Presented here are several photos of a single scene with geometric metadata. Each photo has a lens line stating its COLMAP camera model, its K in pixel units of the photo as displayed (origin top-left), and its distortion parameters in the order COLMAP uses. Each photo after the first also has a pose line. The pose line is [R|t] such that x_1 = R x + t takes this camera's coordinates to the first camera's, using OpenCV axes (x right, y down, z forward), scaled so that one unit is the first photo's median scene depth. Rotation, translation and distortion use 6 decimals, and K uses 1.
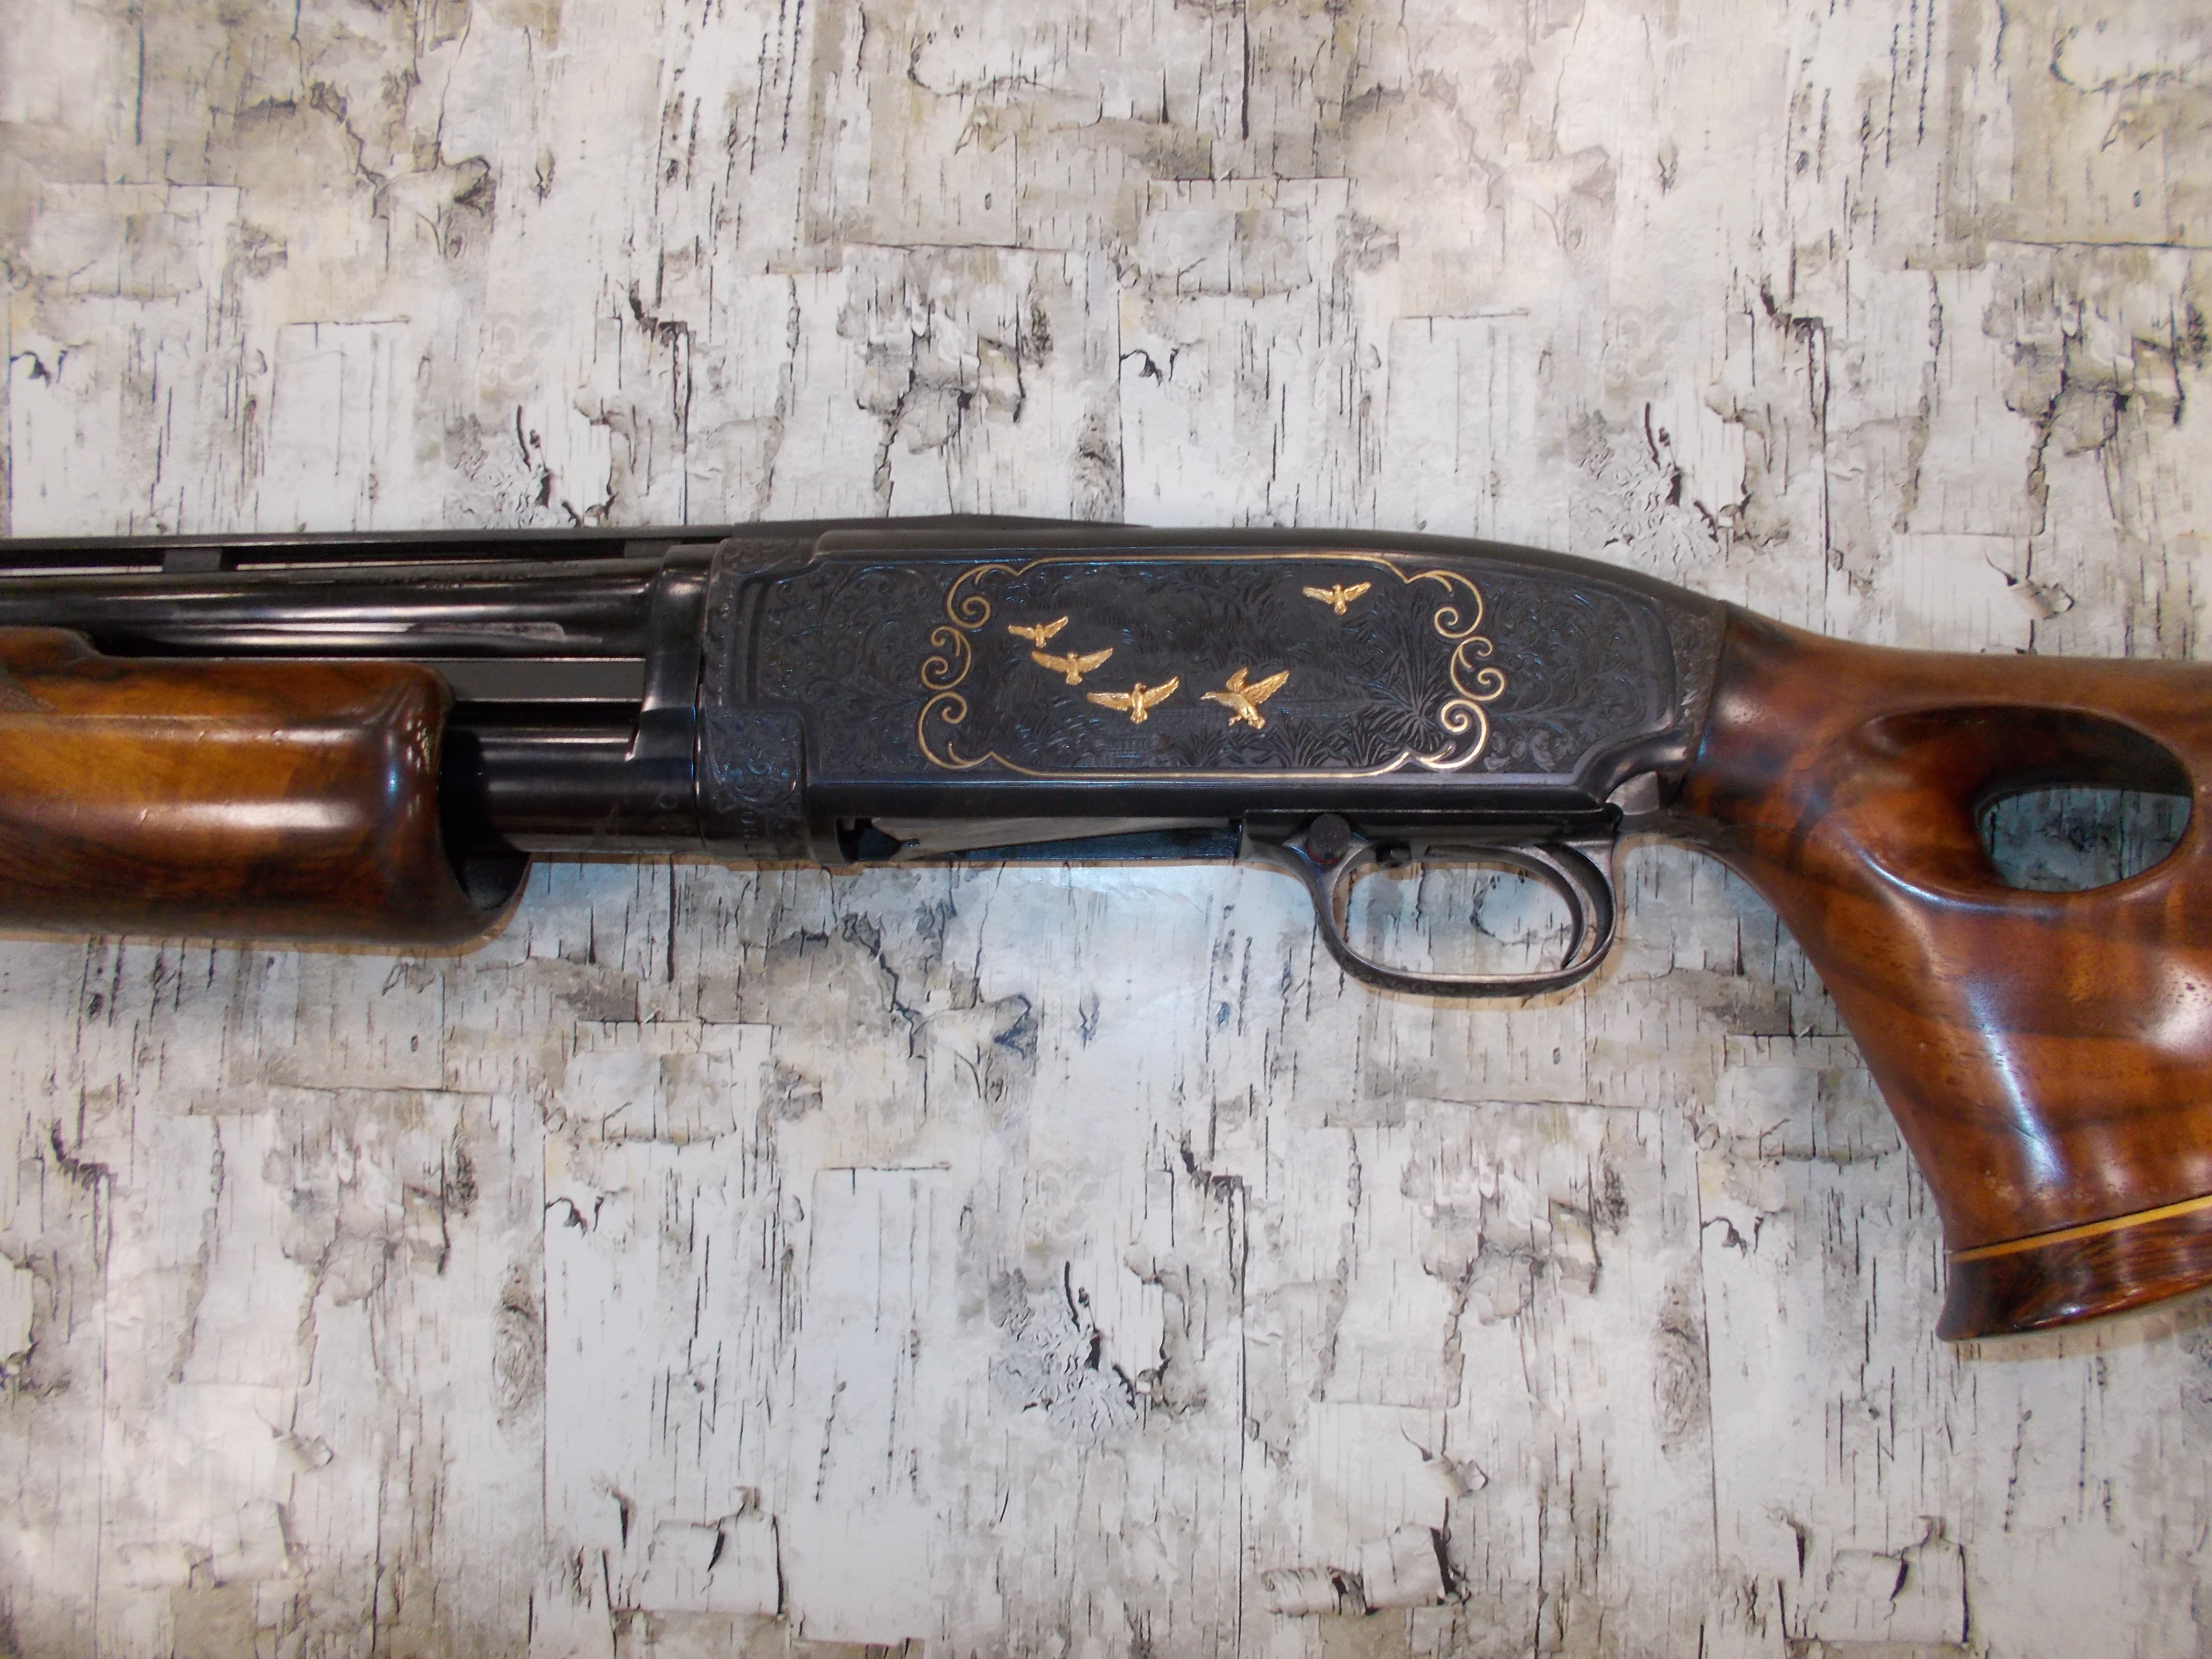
lens RADIAL K [[1521.6, 0, 1106.0], [0, 1521.6, 829.5], [0, 0, 1]] dist [-0.006750, 0.000232]
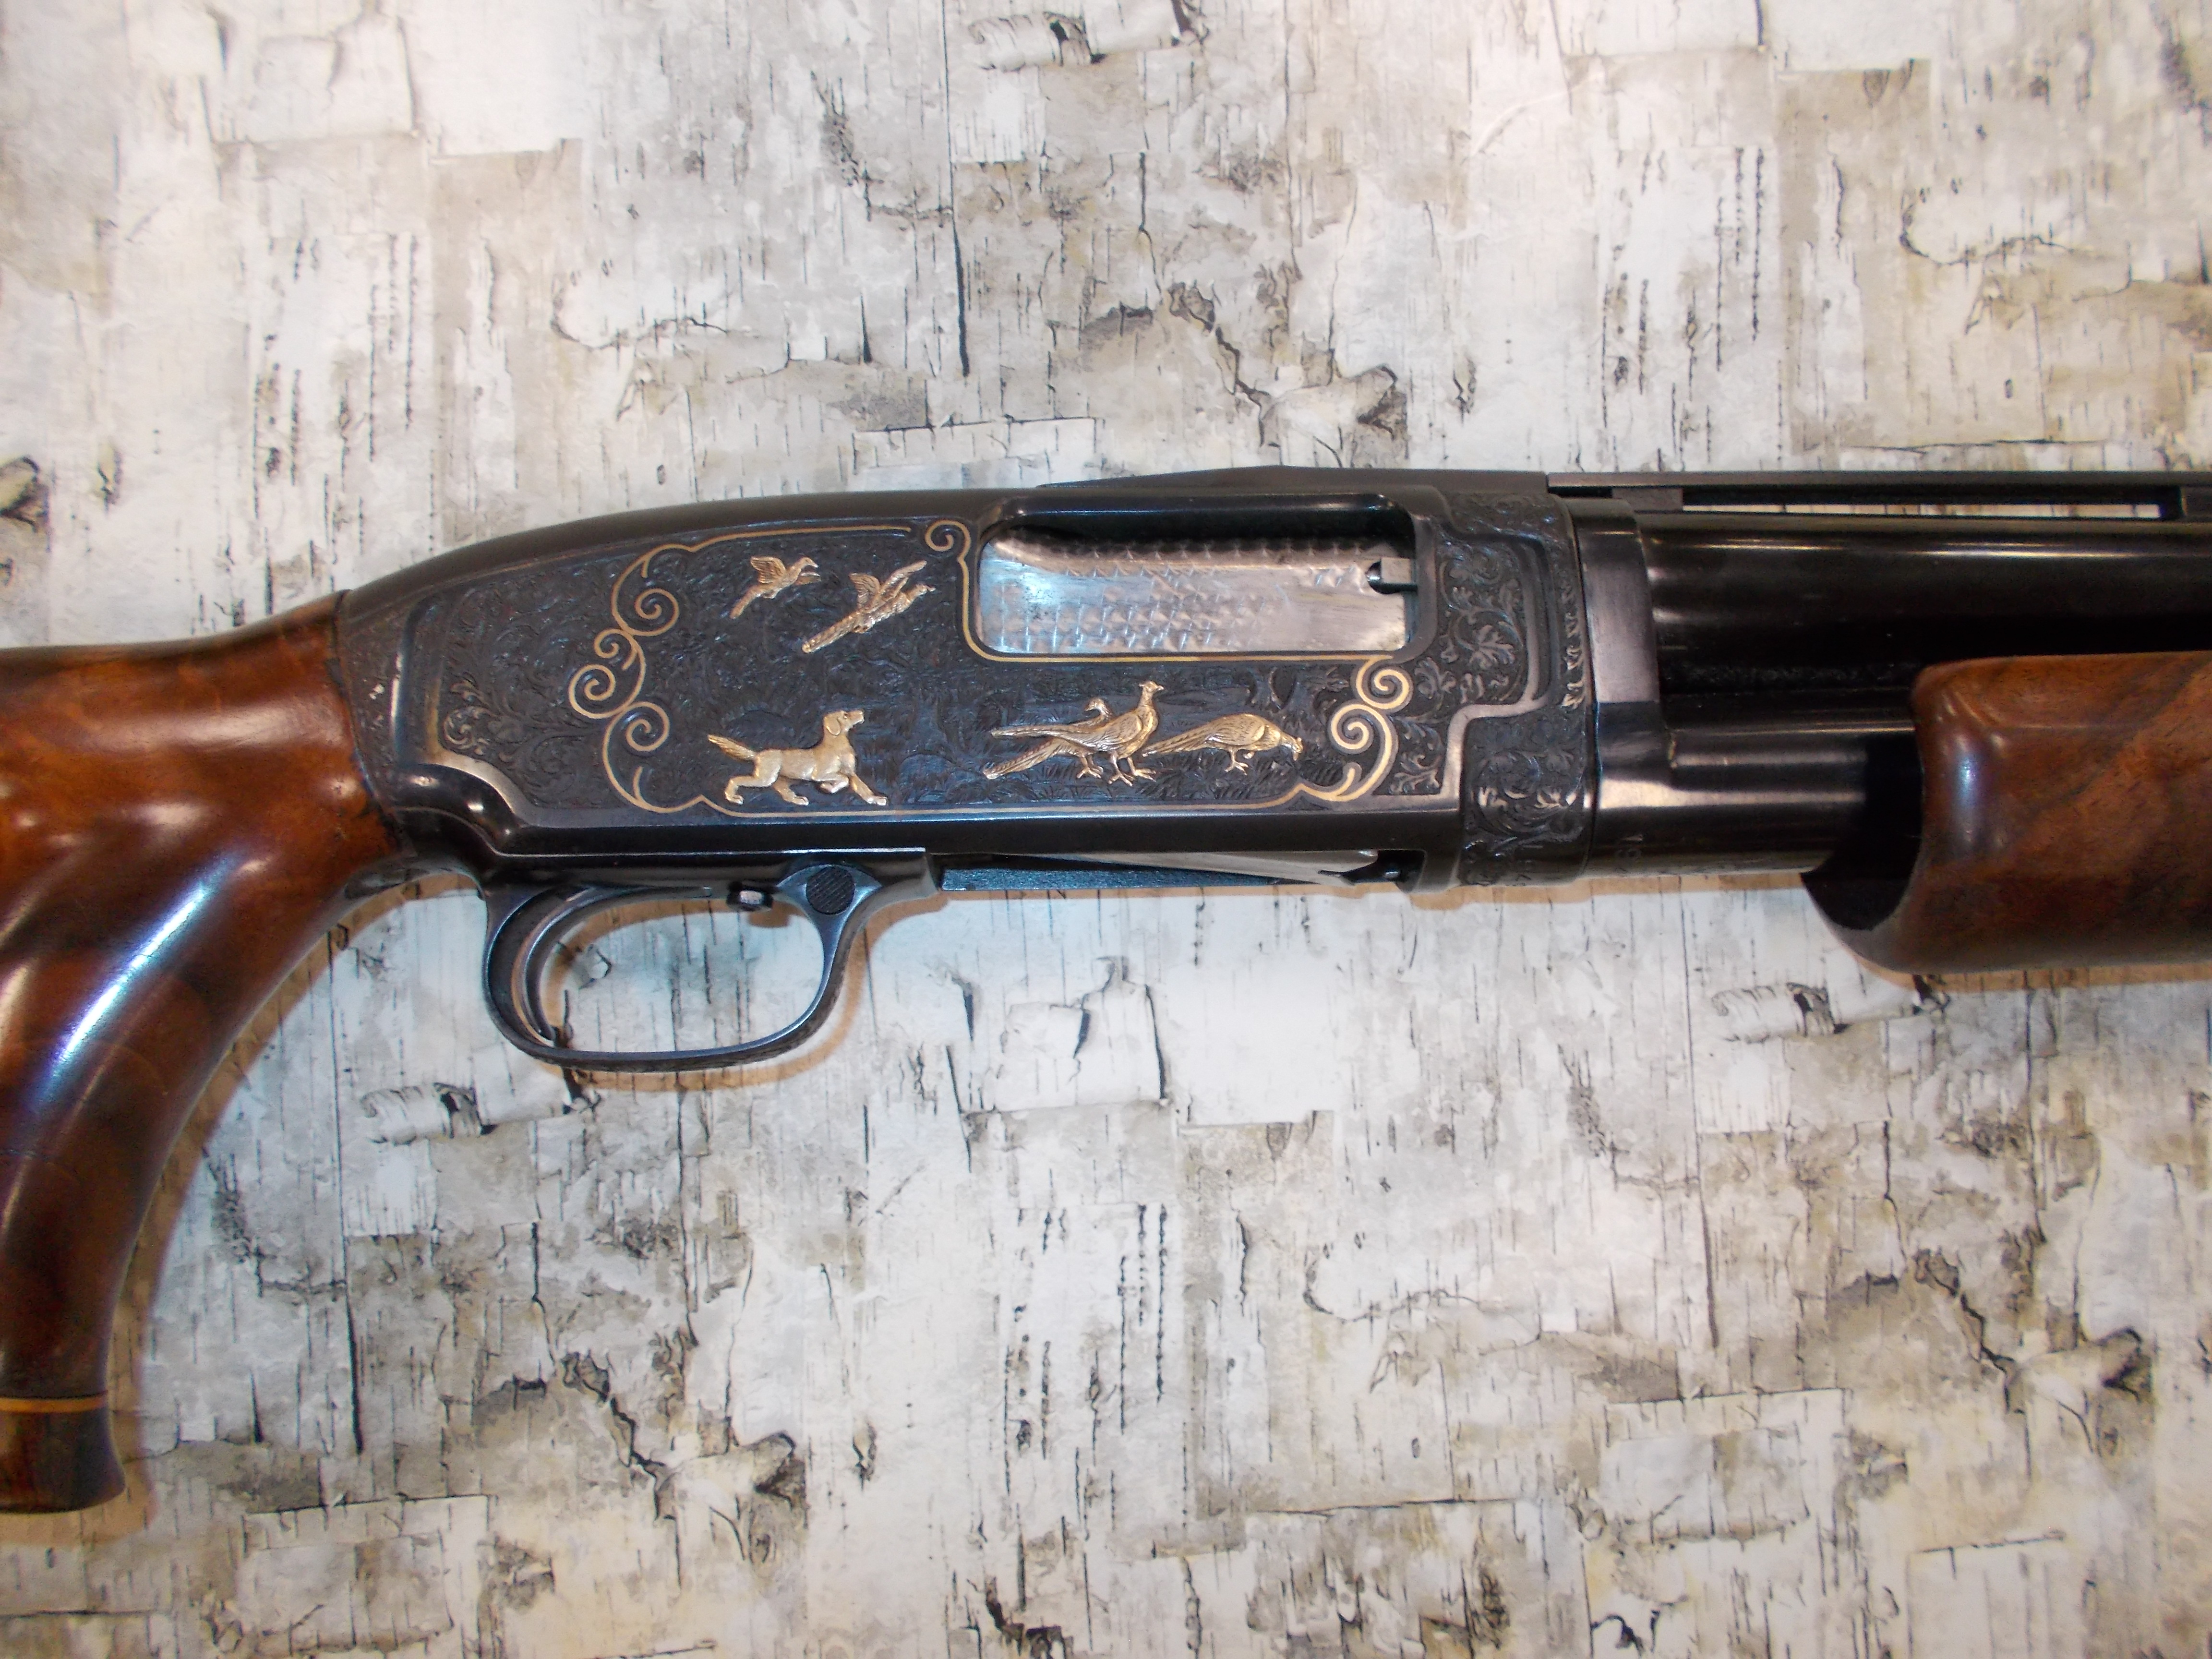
lens RADIAL K [[1521.6, 0, 1106.0], [0, 1521.6, 829.5], [0, 0, 1]] dist [-0.006750, 0.000232]
pose [[0.996121, -0.073738, 0.048022, -0.631984], [0.072534, 0.997018, 0.026353, -0.228819], [-0.049822, -0.022767, 0.998499, 0.181511]]
